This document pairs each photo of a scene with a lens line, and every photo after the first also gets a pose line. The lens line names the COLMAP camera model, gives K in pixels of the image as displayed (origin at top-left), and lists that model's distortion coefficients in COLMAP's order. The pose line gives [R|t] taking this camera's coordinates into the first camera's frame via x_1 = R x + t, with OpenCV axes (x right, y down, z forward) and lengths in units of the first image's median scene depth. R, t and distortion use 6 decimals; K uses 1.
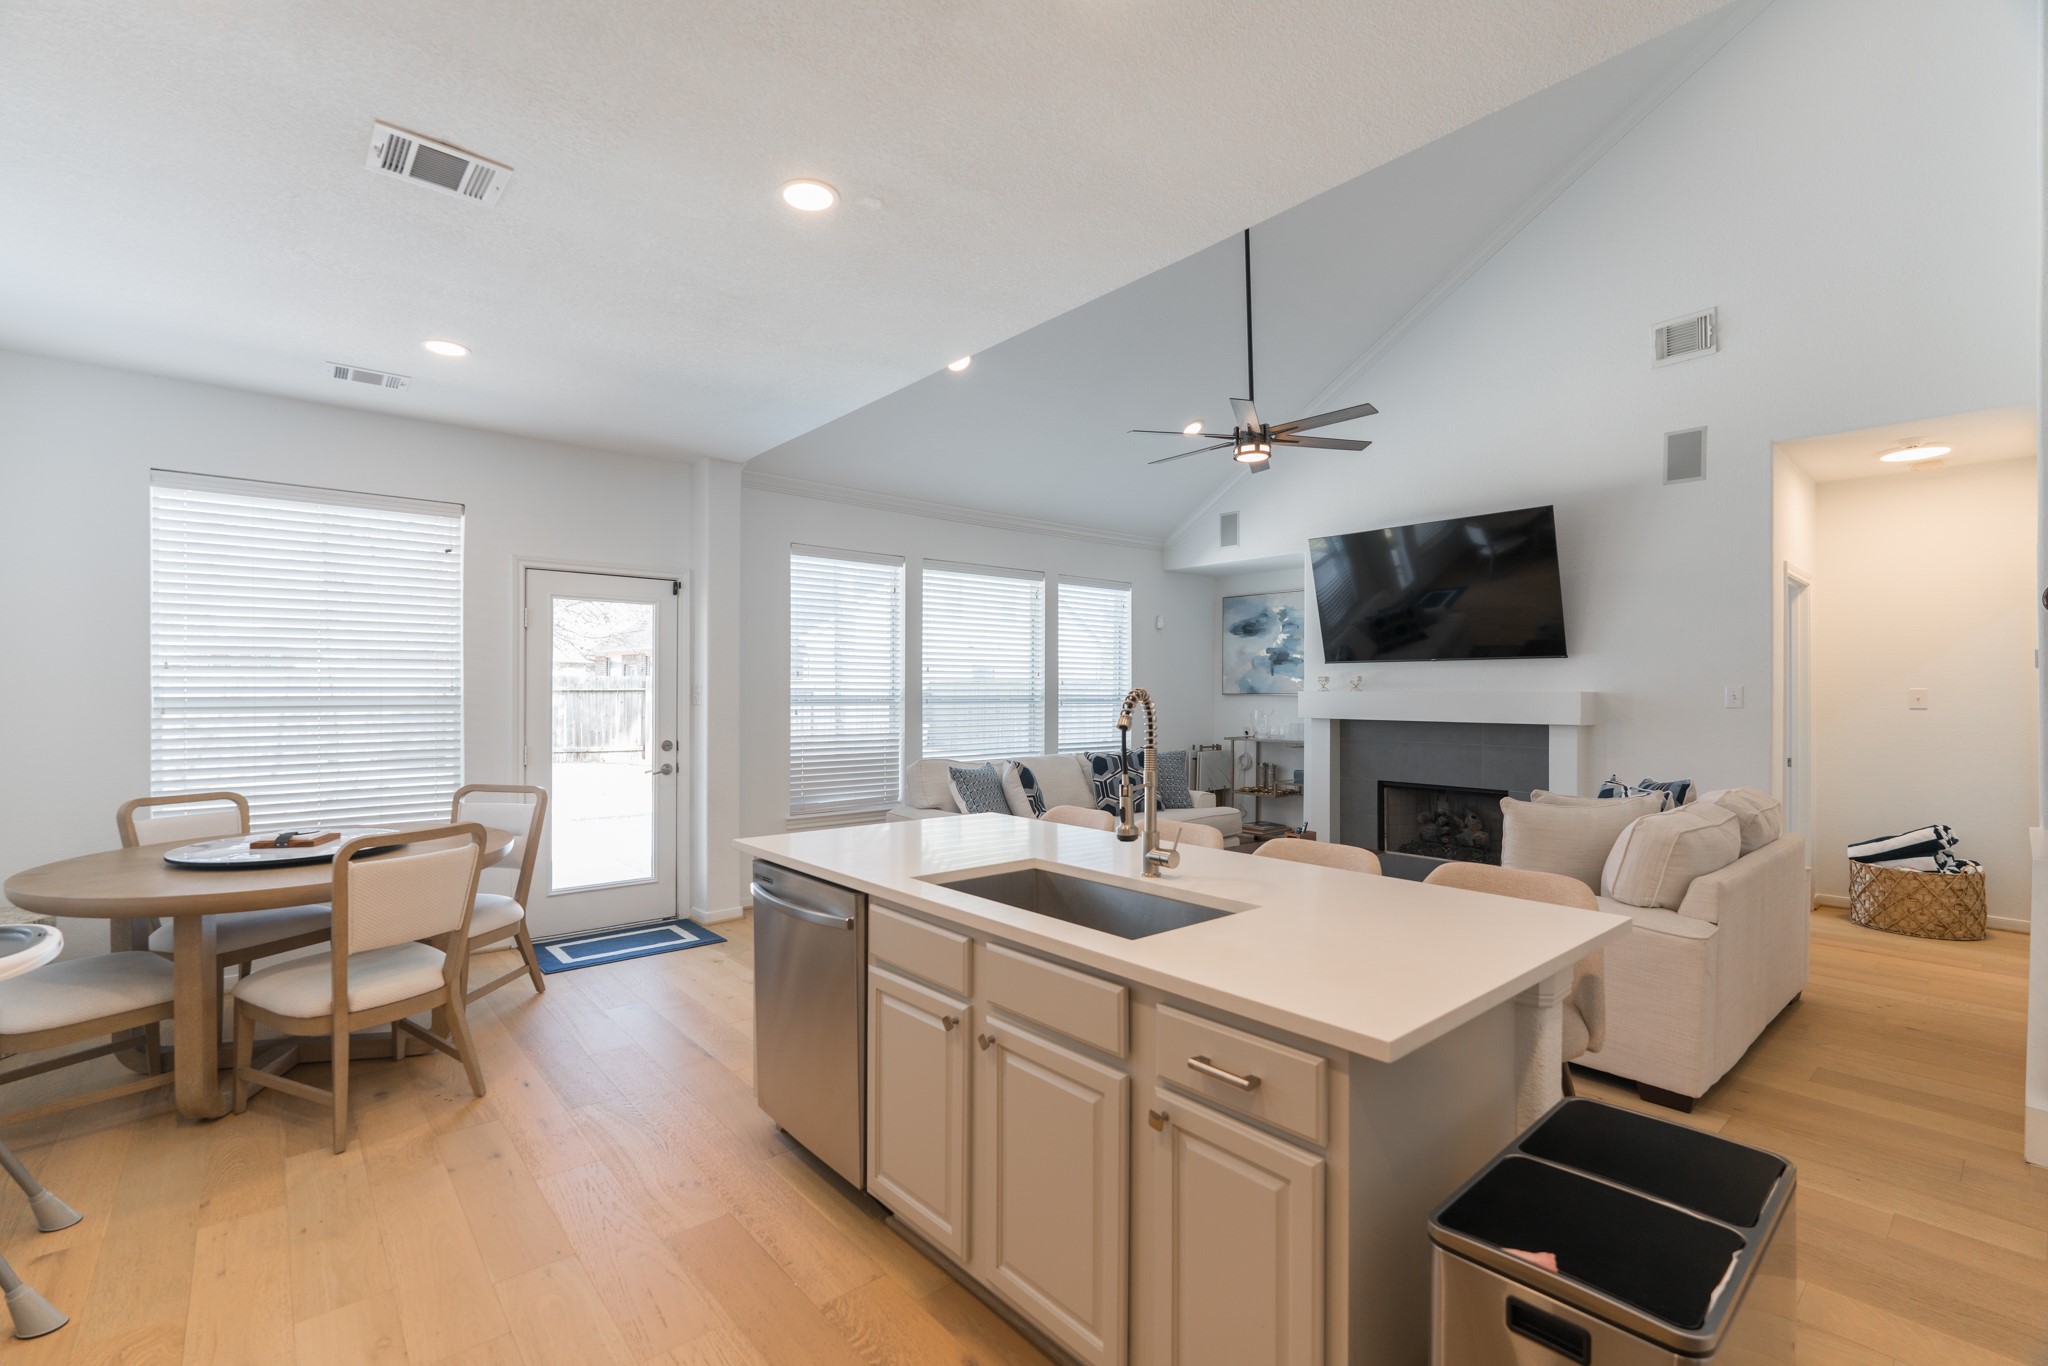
lens RADIAL K [[911.5, 0, 1016.6], [0, 911.5, 689.1], [0, 0, 1]] dist [-0.008164, -0.000096]
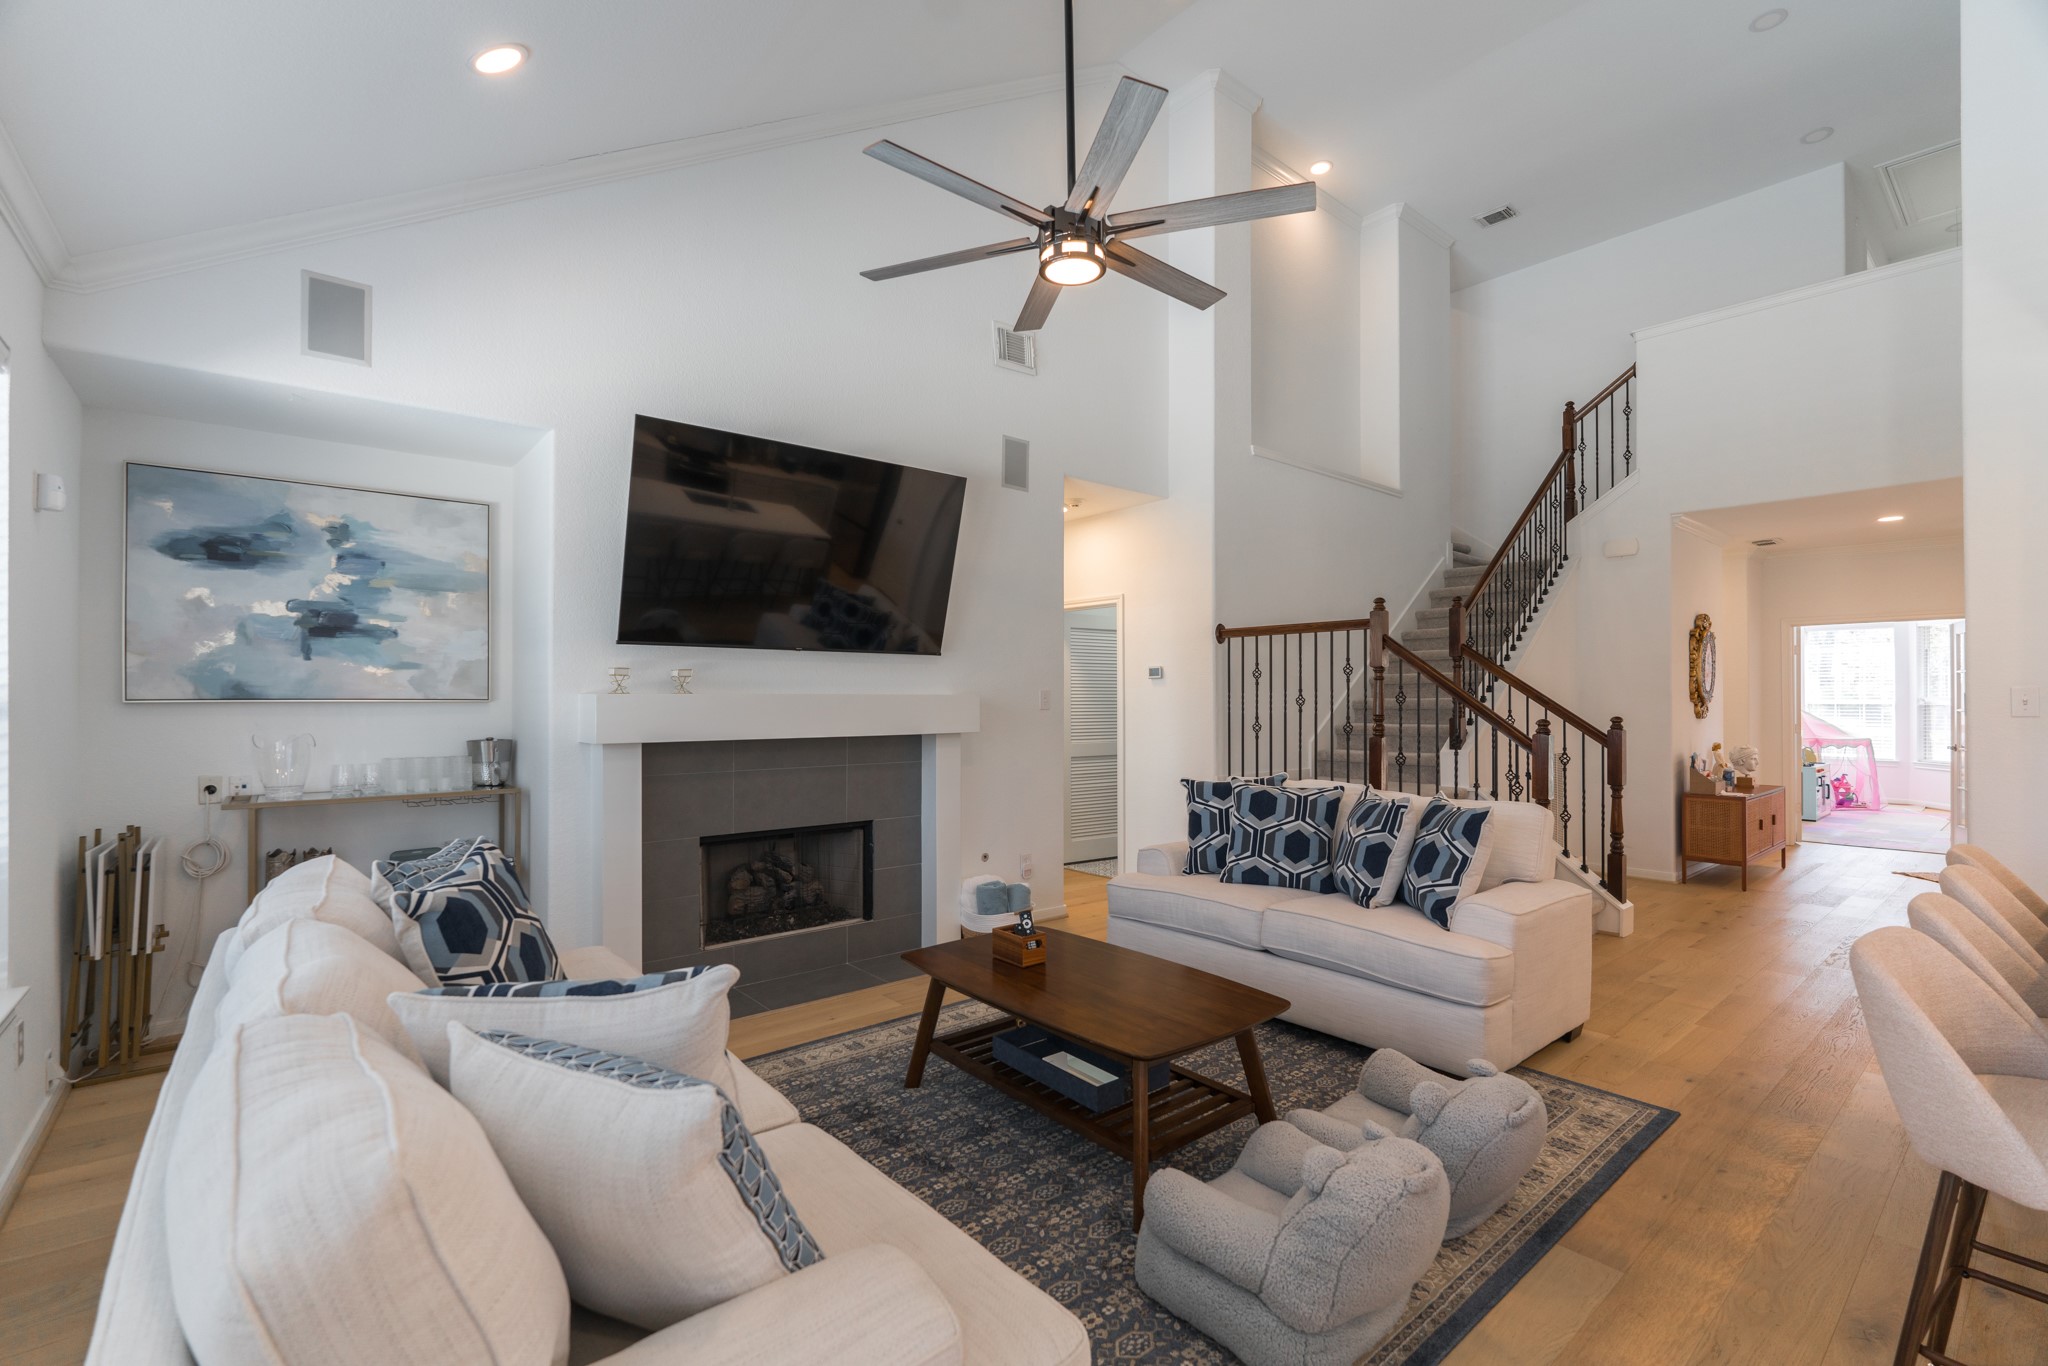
lens RADIAL K [[911.5, 0, 1022.3], [0, 911.5, 688.7], [0, 0, 1]] dist [-0.008164, -0.000096]
pose [[-0.003476, 0.008258, 0.999960, -0.265437], [-0.001216, 0.999965, -0.008262, 0.004506], [-0.999993, -0.001244, -0.003466, 0.928867]]
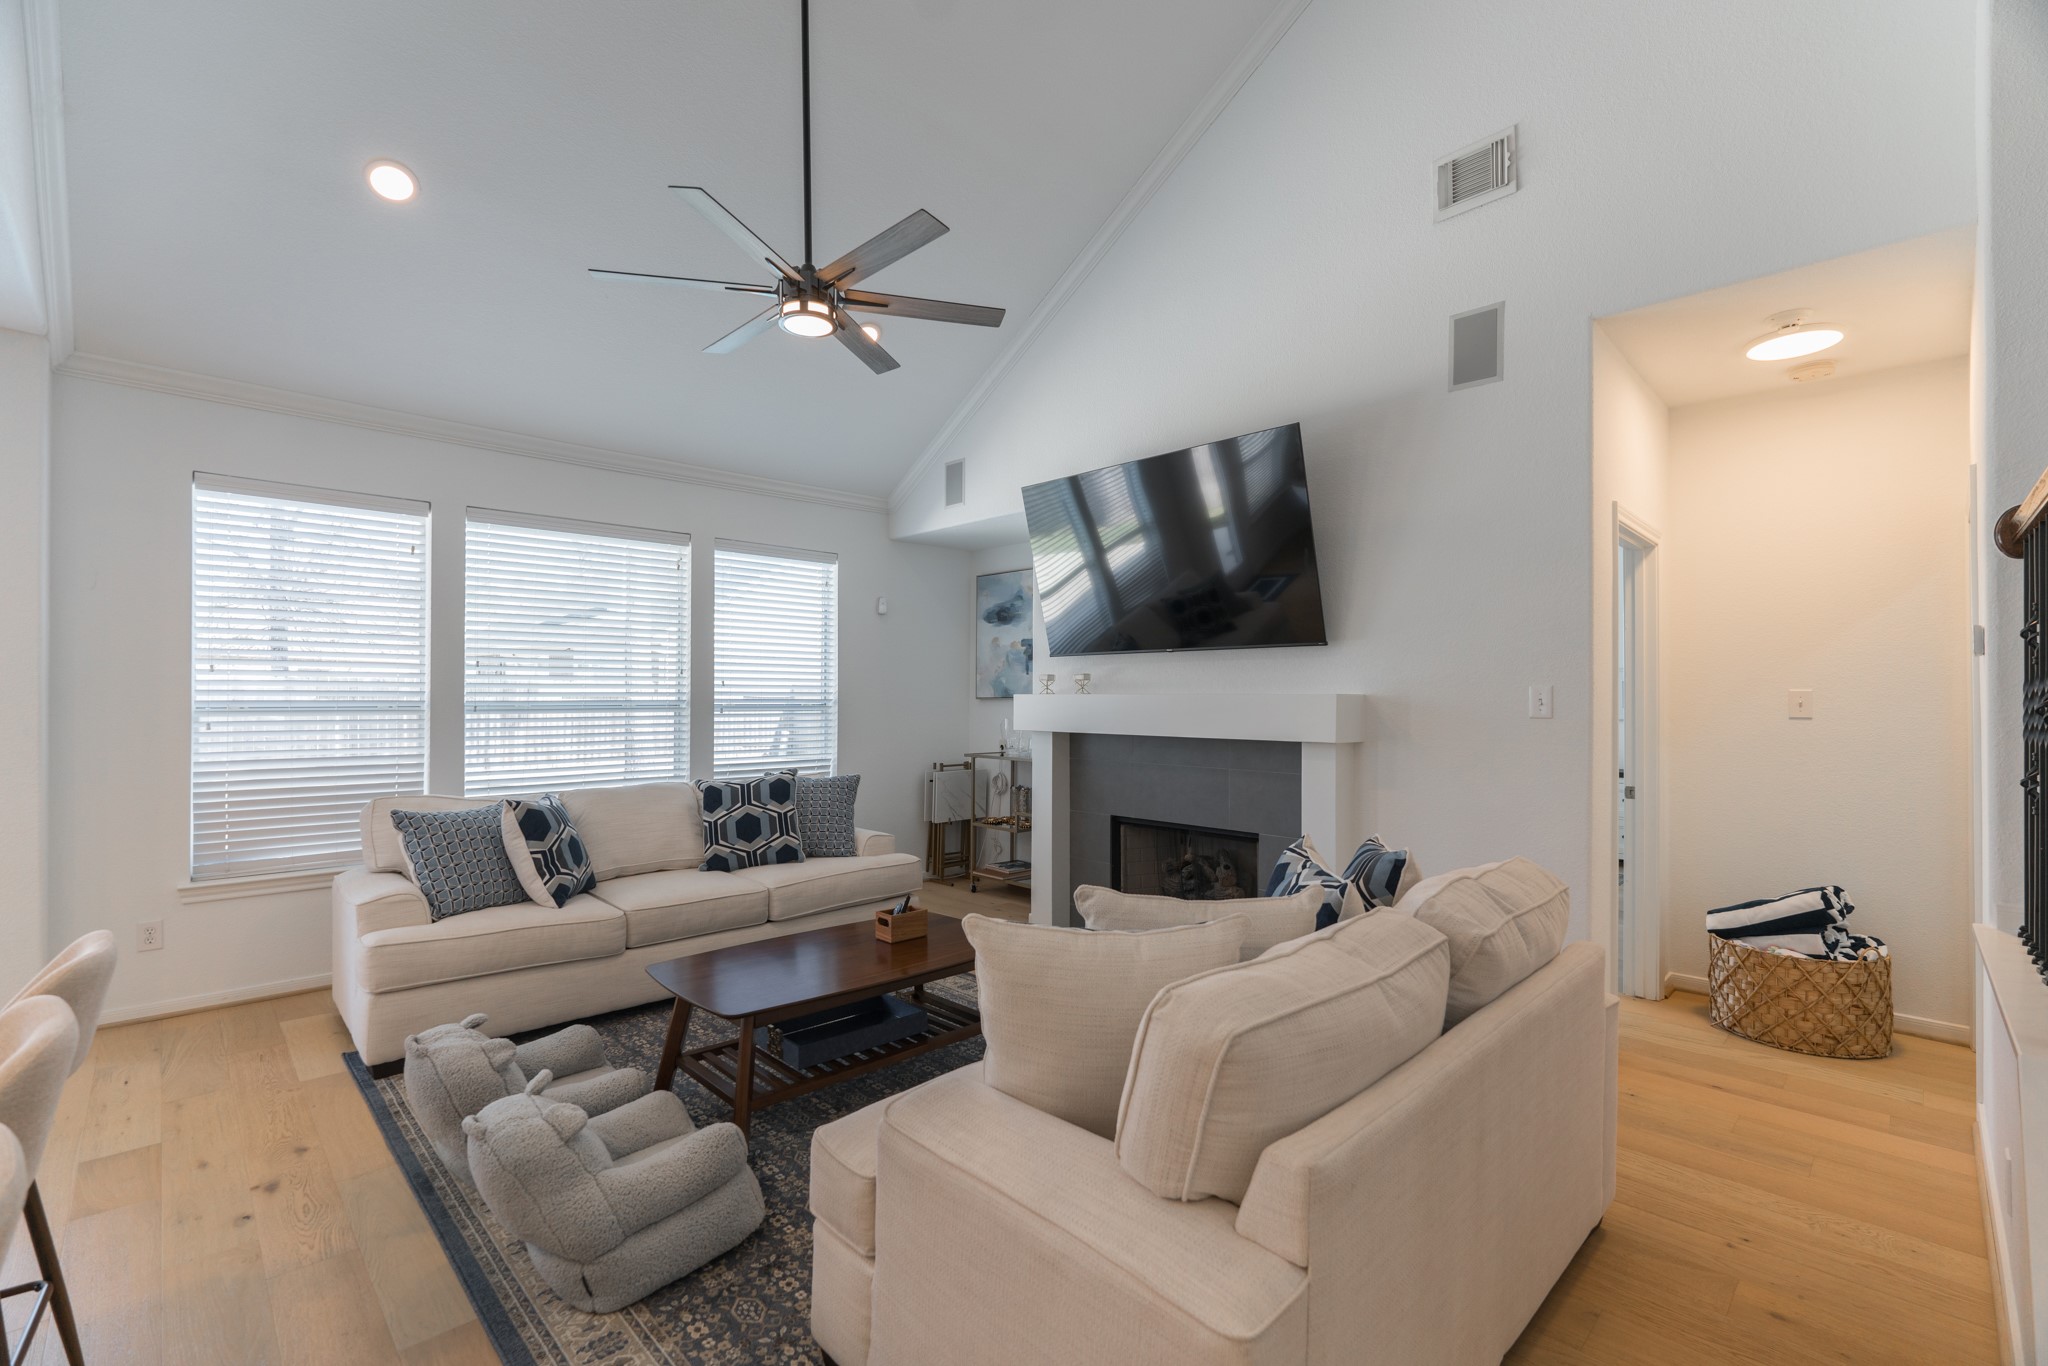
lens RADIAL K [[911.5, 0, 1024.5], [0, 911.5, 692.9], [0, 0, 1]] dist [-0.008164, -0.000096]
pose [[0.997627, -0.001191, 0.068842, 0.327554], [0.001193, 0.999999, 0.000011, 0.001701], [-0.068842, 0.000071, 0.997628, 0.319598]]
